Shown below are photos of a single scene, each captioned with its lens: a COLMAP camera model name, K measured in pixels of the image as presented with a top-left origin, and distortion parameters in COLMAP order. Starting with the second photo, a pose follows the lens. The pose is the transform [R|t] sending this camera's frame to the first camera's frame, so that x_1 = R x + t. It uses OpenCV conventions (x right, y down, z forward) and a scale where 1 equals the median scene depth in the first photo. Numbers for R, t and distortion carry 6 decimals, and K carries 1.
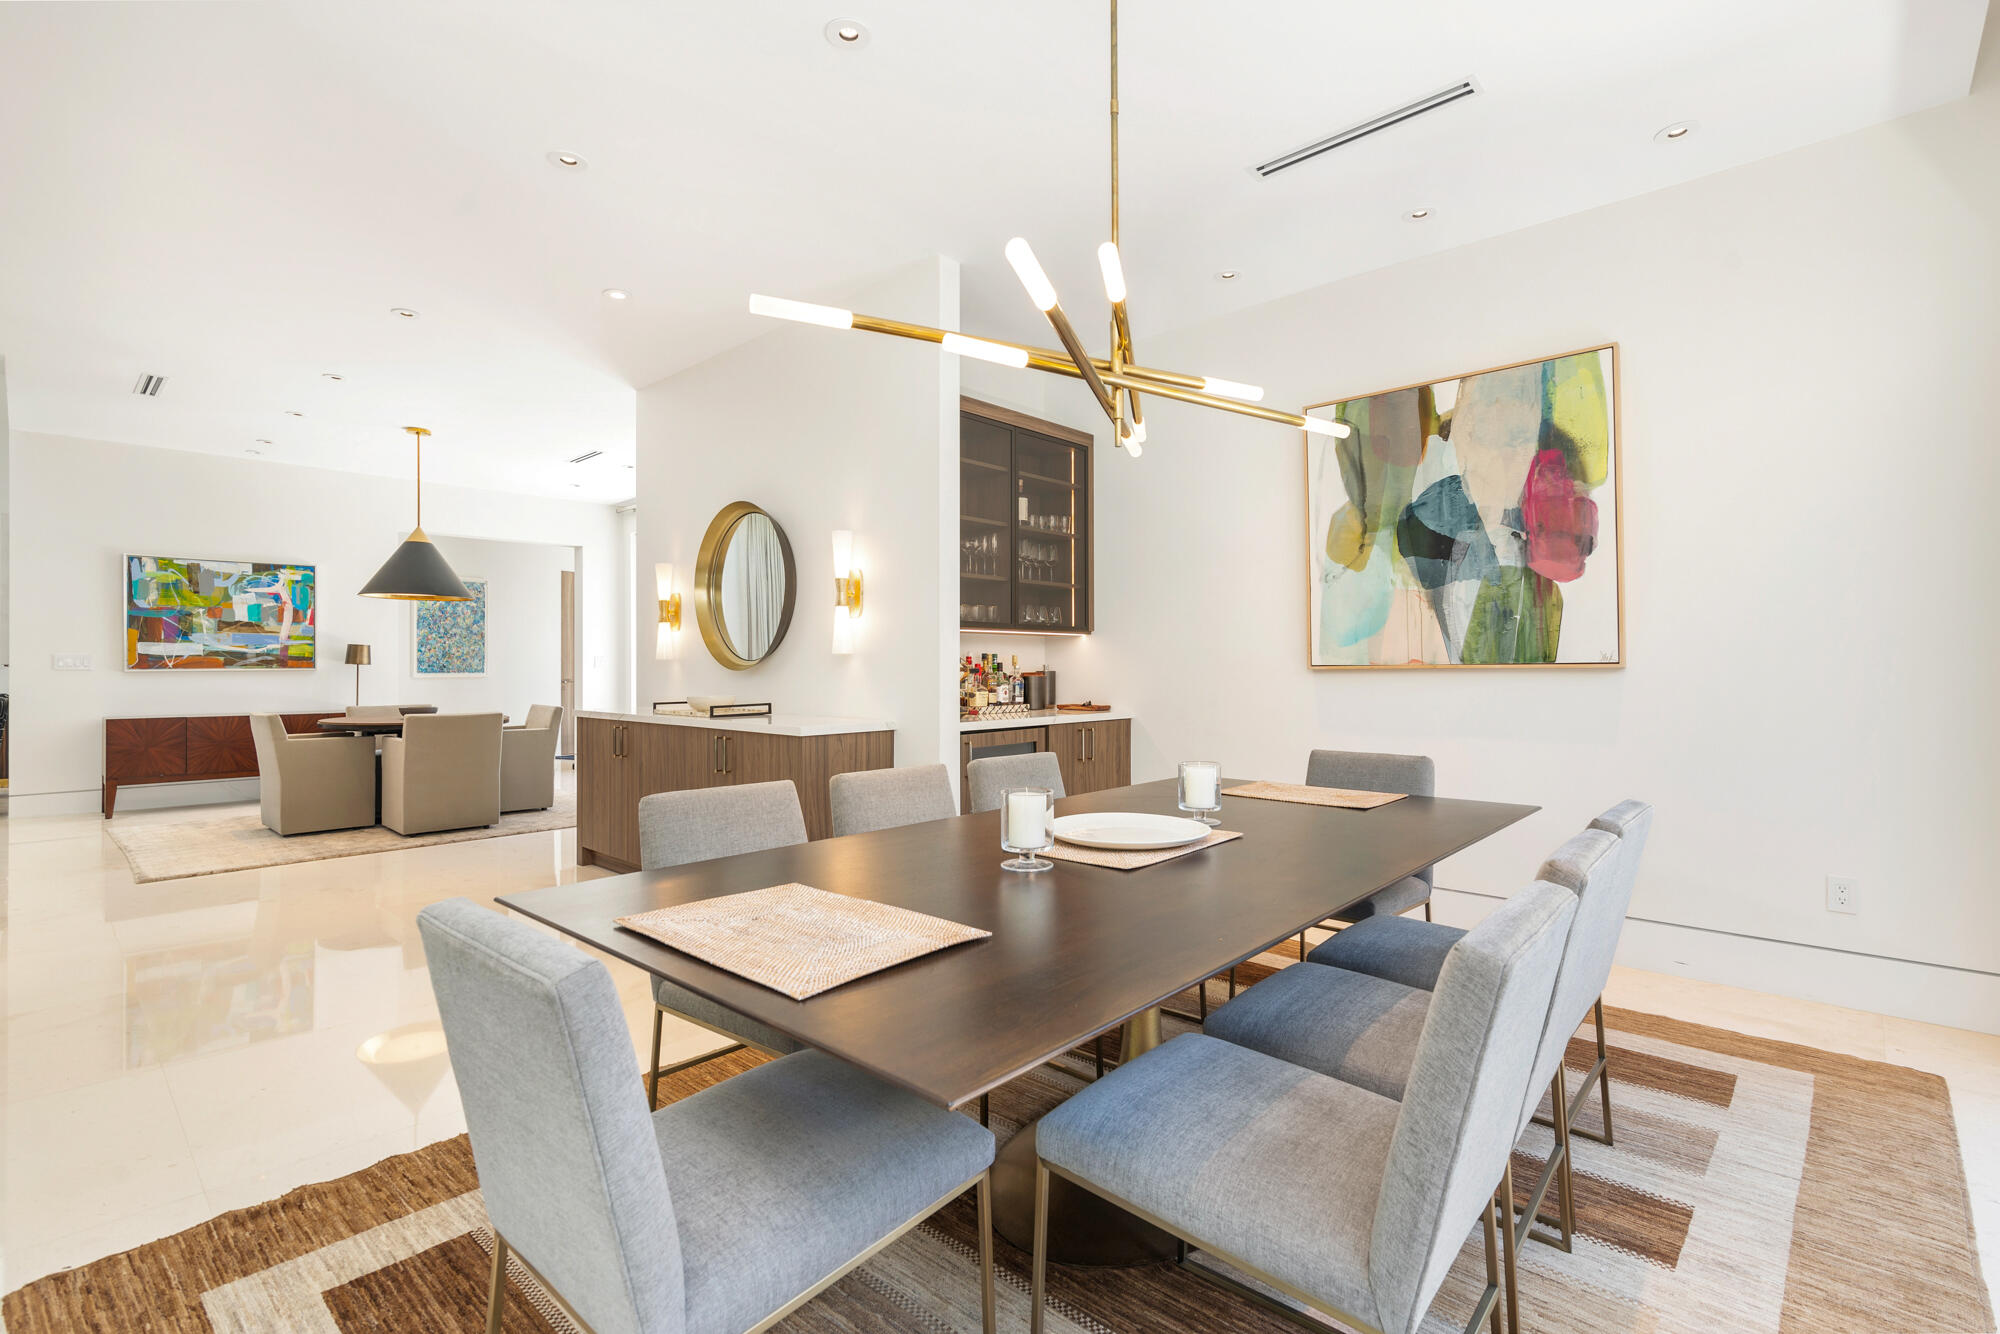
lens RADIAL K [[915.0, 0, 1002.8], [0, 915.0, 663.9], [0, 0, 1]] dist [0.001804, 0.000098]
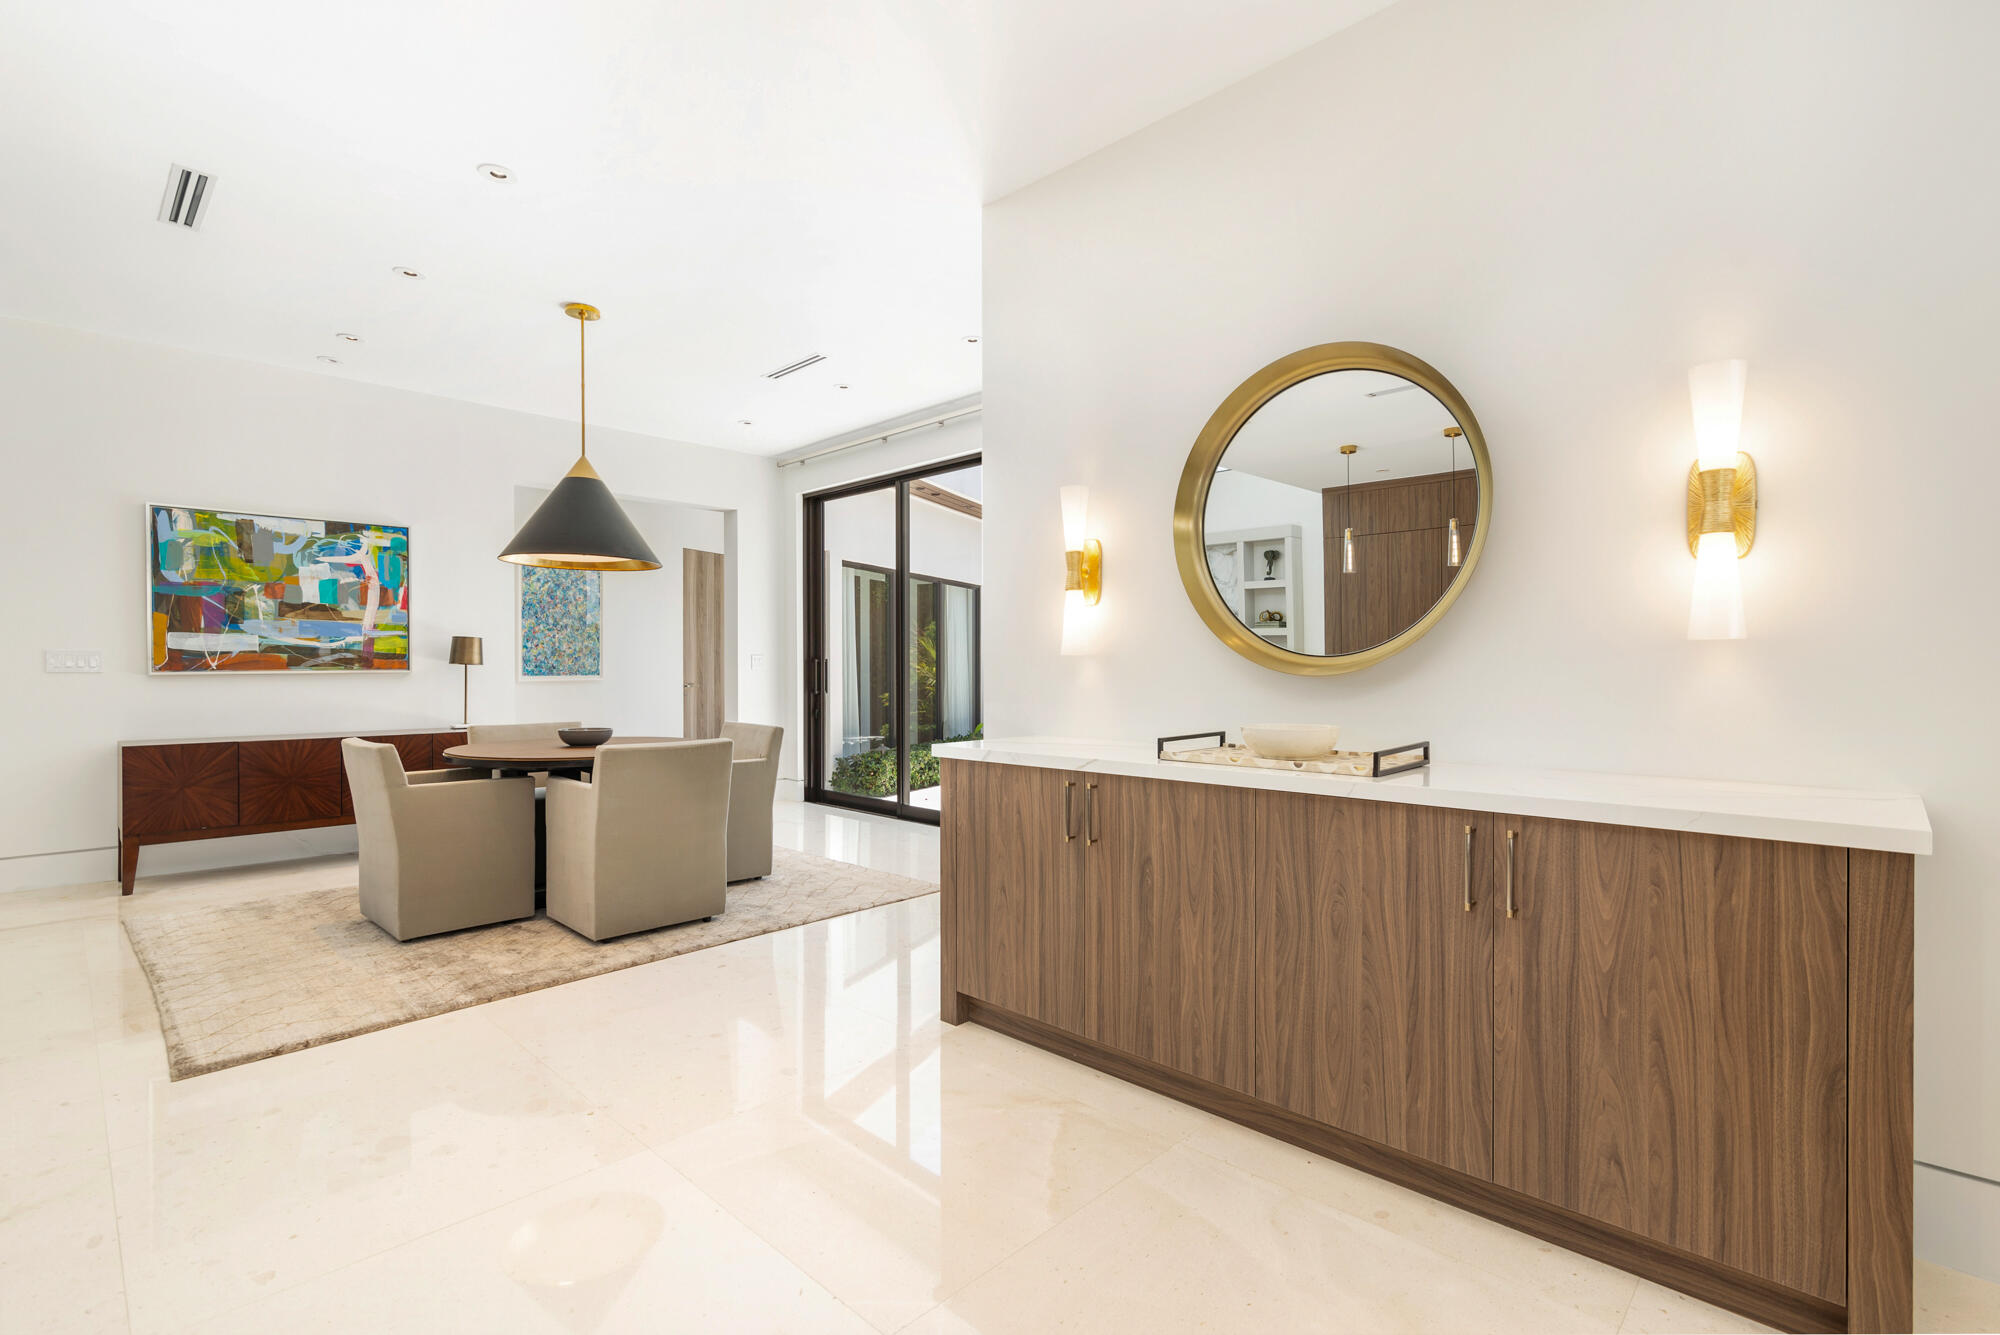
lens RADIAL K [[918.6, 0, 1002.5], [0, 918.6, 673.6], [0, 0, 1]] dist [0.000236, -0.000062]
pose [[0.999865, 0.000188, -0.016404, -0.307500], [-0.000019, 0.999947, 0.010267, 0.000295], [0.016405, -0.010266, 0.999813, 0.322292]]
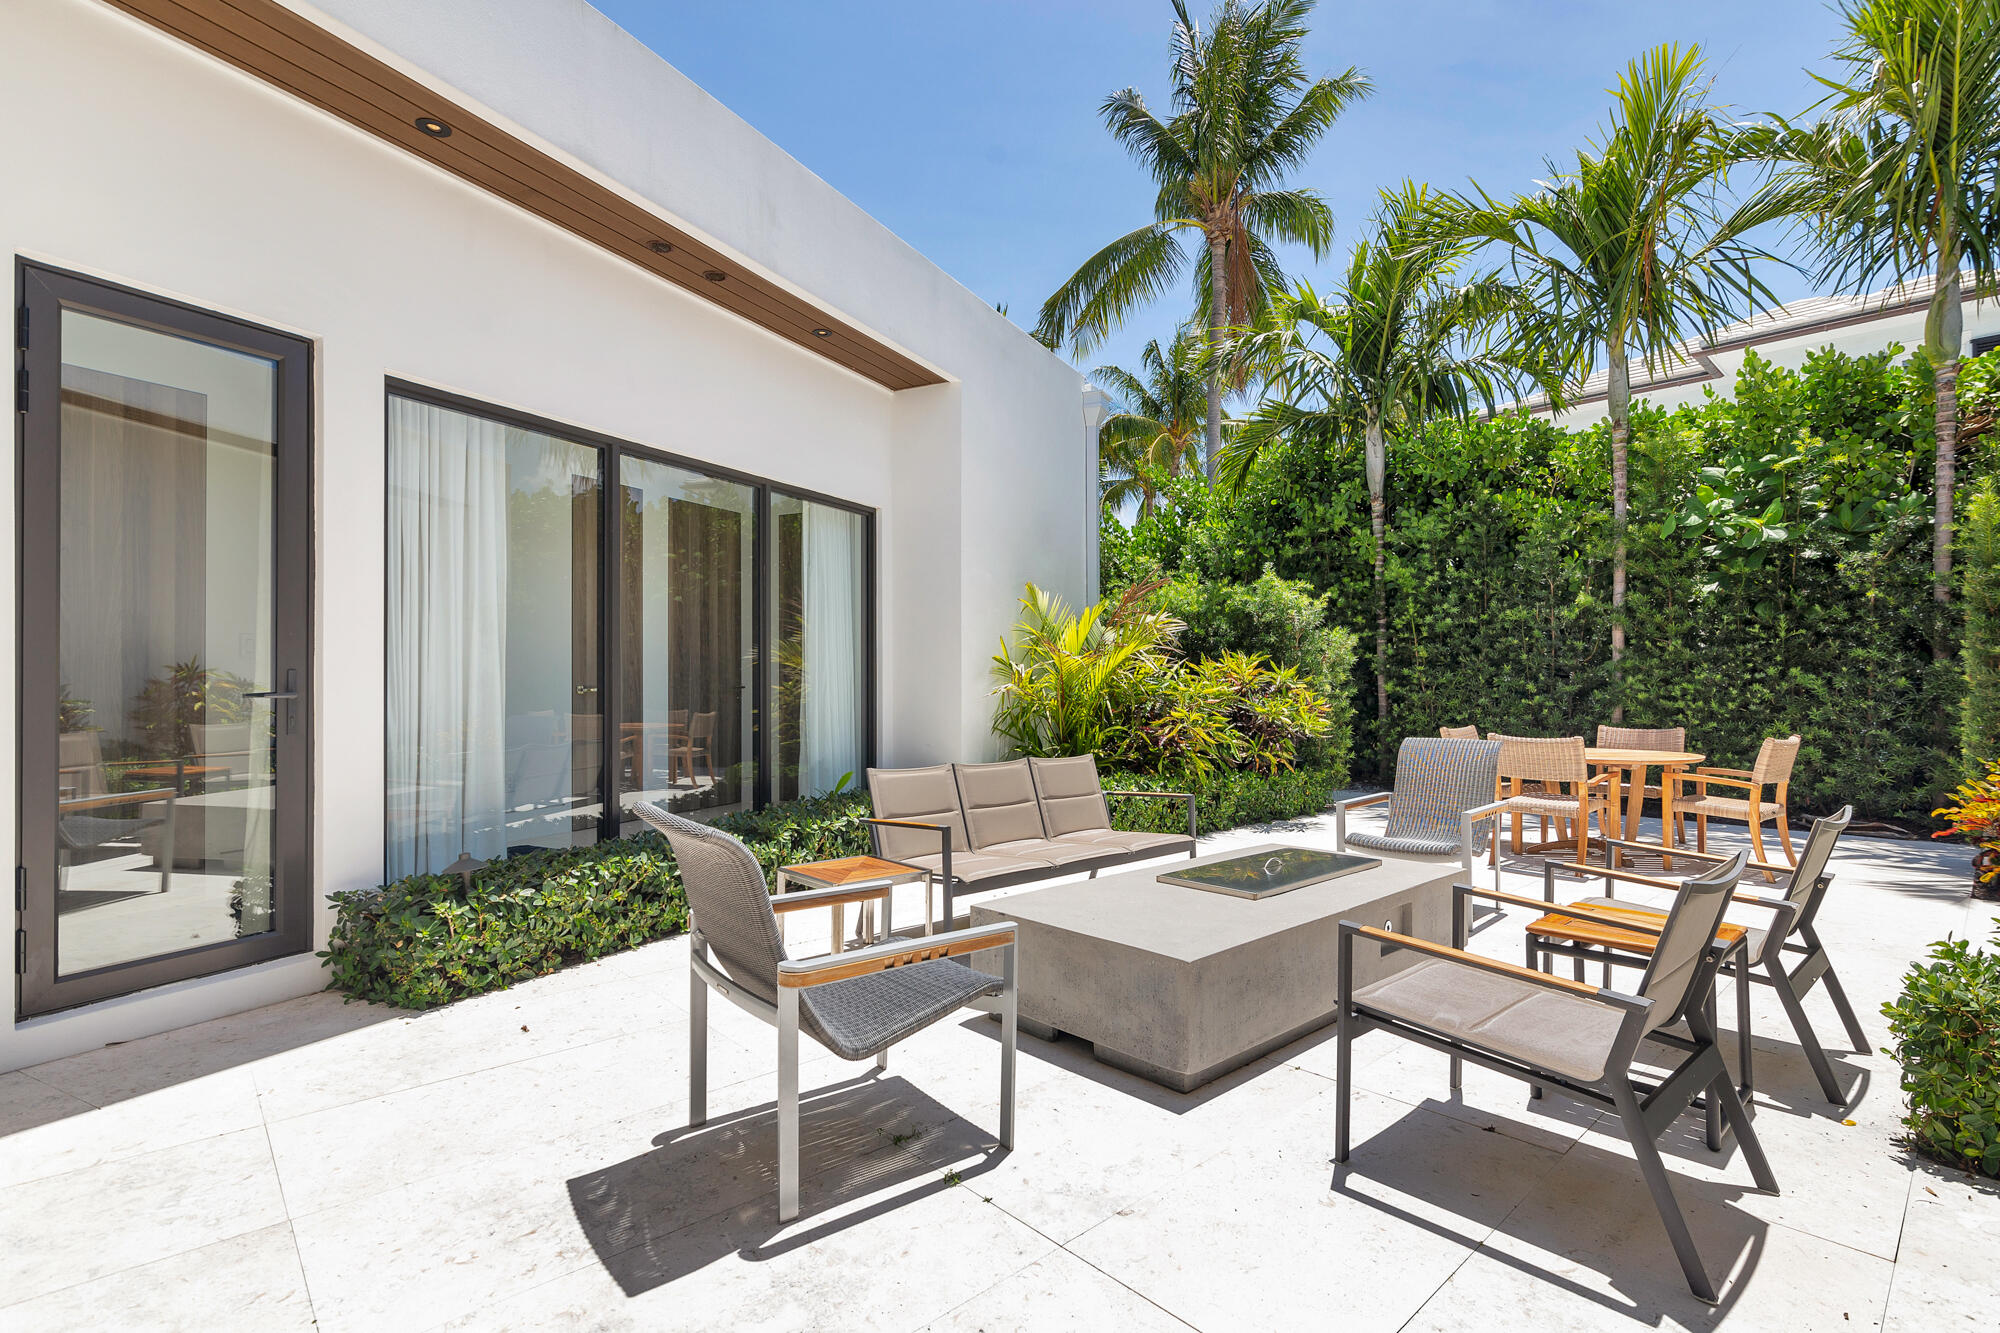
lens RADIAL K [[935.1, 0, 1000.0], [0, 935.1, 666.5], [0, 0, 1]] dist [-0.001308, -0.000113]
pose [[0.996979, -0.004378, -0.077548, -0.179069], [0.003941, 0.999975, -0.005790, 0.017540], [0.077572, 0.005467, 0.996972, 1.133241]]
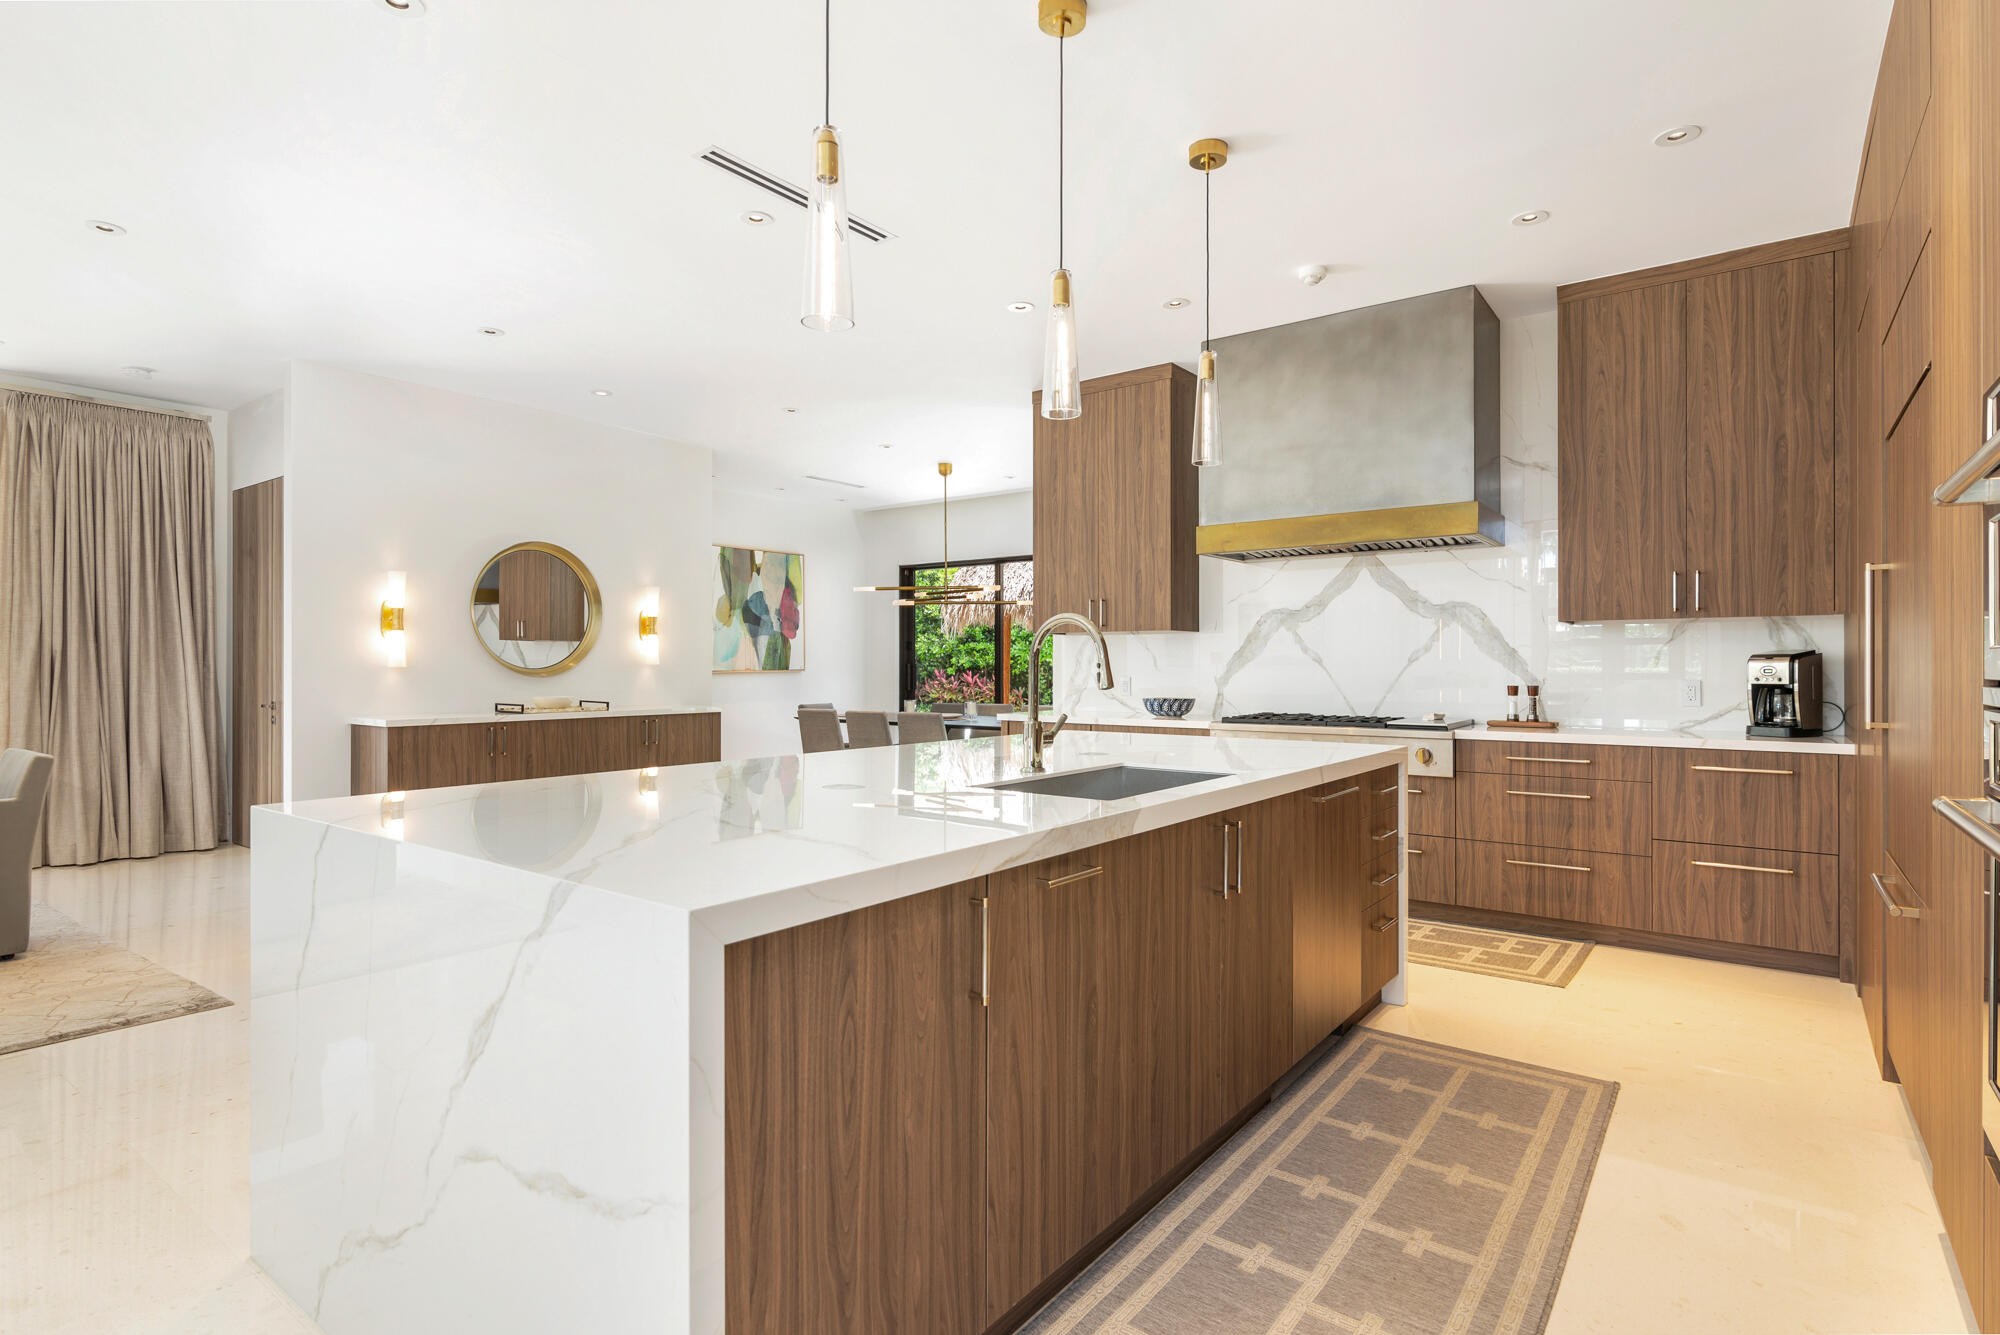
lens RADIAL K [[1003.2, 0, 1000.0], [0, 1003.2, 667.5], [0, 0, 1]] dist [0.000829, -0.000205]
pose [[-0.105906, -0.000856, 0.994376, -1.155518], [-0.004055, 0.999992, 0.000429, -0.005718], [-0.994368, -0.003987, -0.105909, 0.349894]]
